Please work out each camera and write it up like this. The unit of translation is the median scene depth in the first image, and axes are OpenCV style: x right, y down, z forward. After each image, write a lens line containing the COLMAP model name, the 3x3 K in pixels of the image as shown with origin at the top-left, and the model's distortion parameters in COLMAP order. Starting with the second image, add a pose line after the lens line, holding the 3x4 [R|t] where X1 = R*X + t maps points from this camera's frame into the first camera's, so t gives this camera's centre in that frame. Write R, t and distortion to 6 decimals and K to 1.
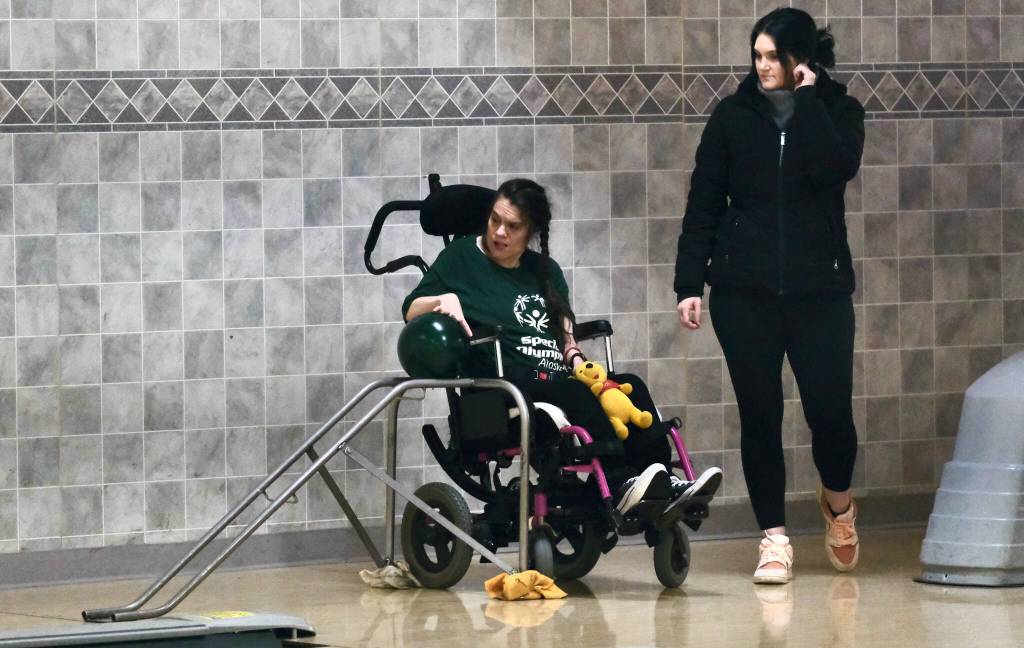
lens RADIAL K [[6423.4, 0, 512.0], [0, 6423.4, 324.0], [0, 0, 1]] dist [-0.160153, 22.358839]
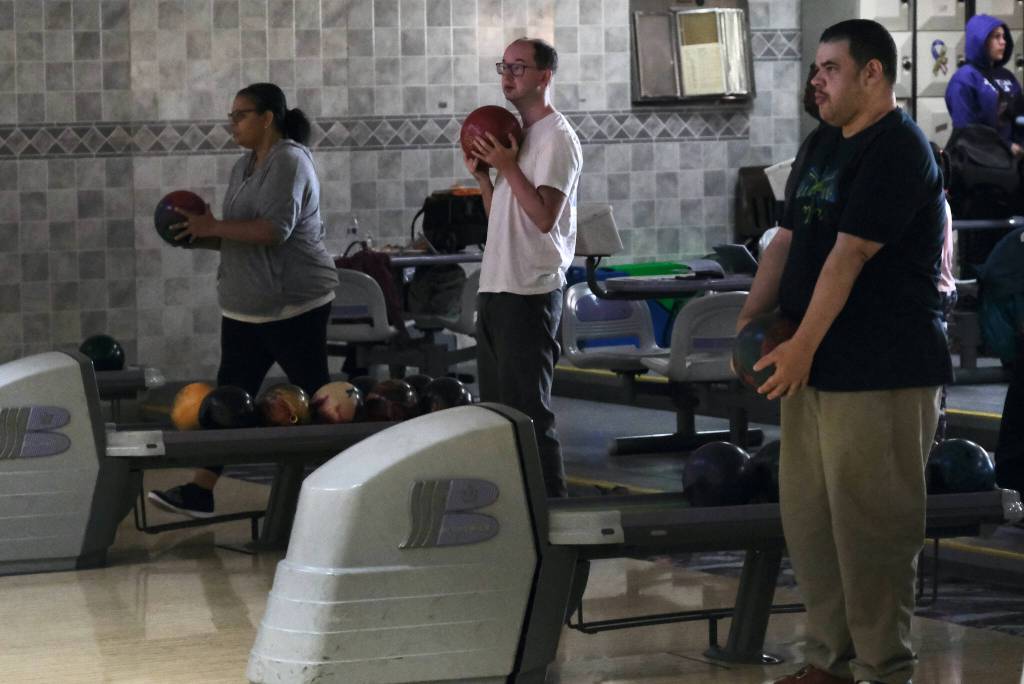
lens RADIAL K [[3397.9, 0, 512.0], [0, 3397.9, 342.0], [0, 0, 1]] dist [0.053376, 0.985302]
pose [[0.981133, 0.000743, -0.193333, 0.189452], [0.005168, 0.999535, 0.030067, -0.007389], [0.193265, -0.030499, 0.980672, 0.137920]]
